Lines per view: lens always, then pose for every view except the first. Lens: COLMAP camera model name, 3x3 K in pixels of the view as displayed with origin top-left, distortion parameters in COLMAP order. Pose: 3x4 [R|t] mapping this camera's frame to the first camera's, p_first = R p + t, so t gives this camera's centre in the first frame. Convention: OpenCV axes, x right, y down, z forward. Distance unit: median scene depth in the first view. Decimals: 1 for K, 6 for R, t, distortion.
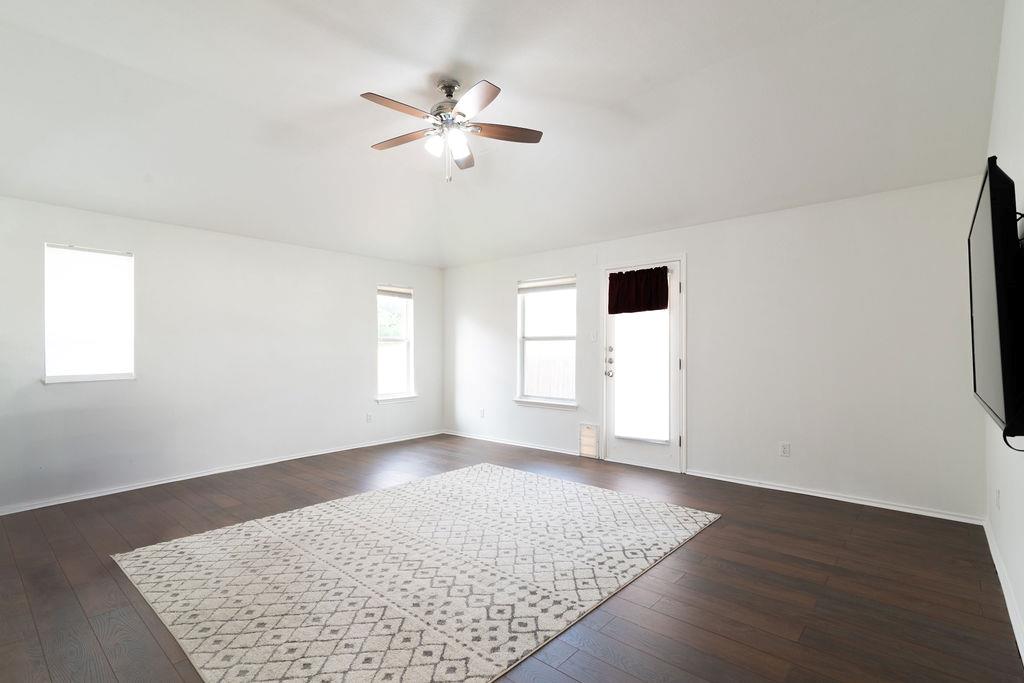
lens RADIAL K [[466.9, 0, 521.8], [0, 466.9, 349.4], [0, 0, 1]] dist [0.015236, -0.000096]
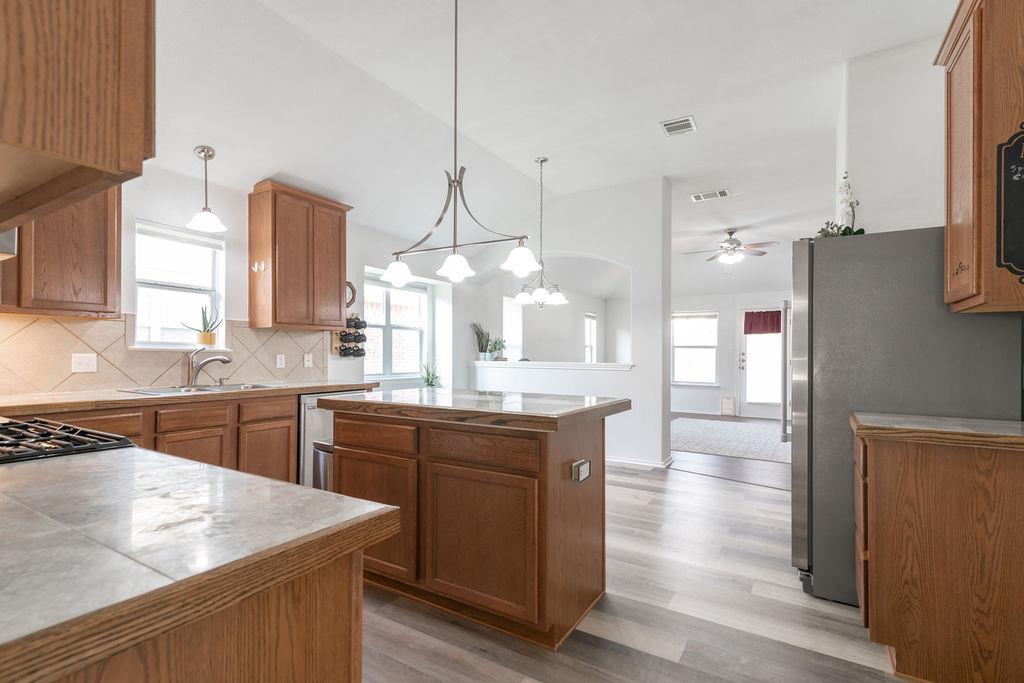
lens RADIAL K [[466.9, 0, 521.8], [0, 466.9, 349.4], [0, 0, 1]] dist [0.015236, -0.000096]
pose [[0.987828, 0.013053, 0.155000, -0.865872], [-0.011621, 0.999881, -0.010140, 0.009571], [-0.155114, 0.008216, 0.987862, -0.597810]]
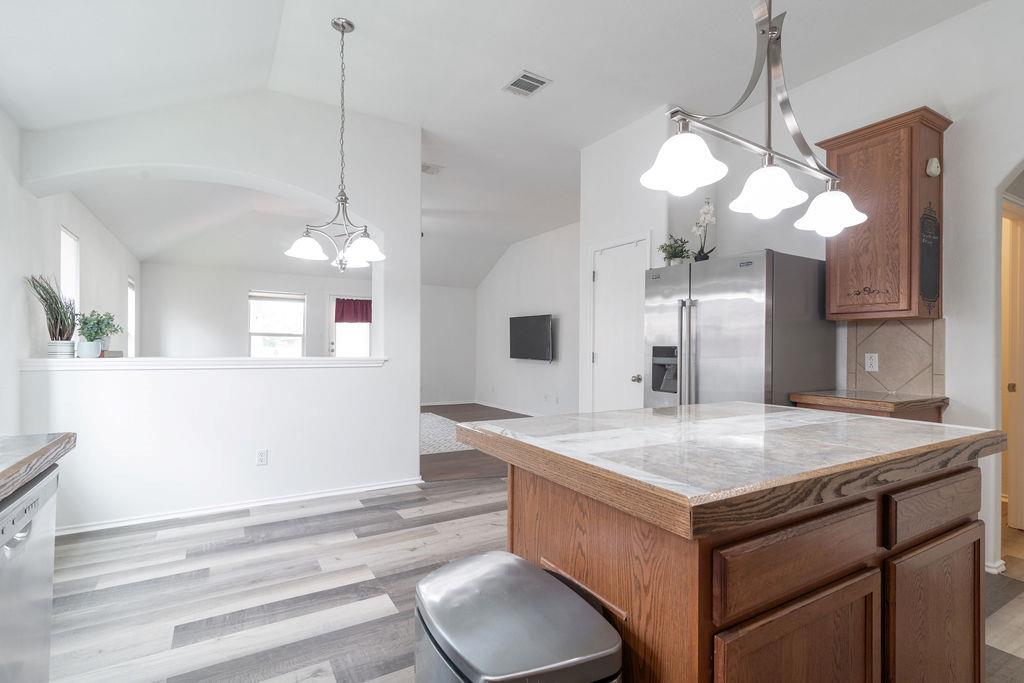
lens RADIAL K [[482.3, 0, 488.9], [0, 482.3, 344.8], [0, 0, 1]] dist [-0.000971, 0.000061]
pose [[0.347421, 0.010092, 0.937655, -1.141458], [-0.010594, 0.999921, -0.006837, 0.010395], [-0.937649, -0.007558, 0.347500, -0.104798]]
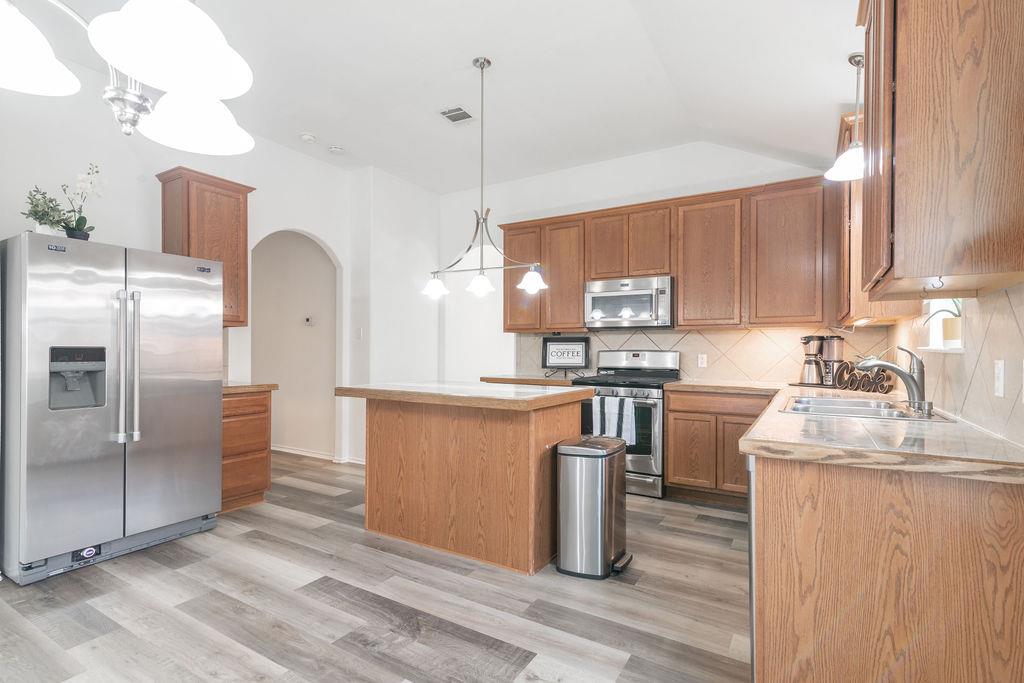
lens RADIAL K [[466.9, 0, 521.8], [0, 466.9, 349.4], [0, 0, 1]] dist [0.015236, -0.000096]
pose [[-0.986194, -0.000170, -0.165594, -0.814601], [0.000160, 0.999998, -0.001981, 0.008965], [0.165594, -0.001981, -0.986192, 0.429142]]
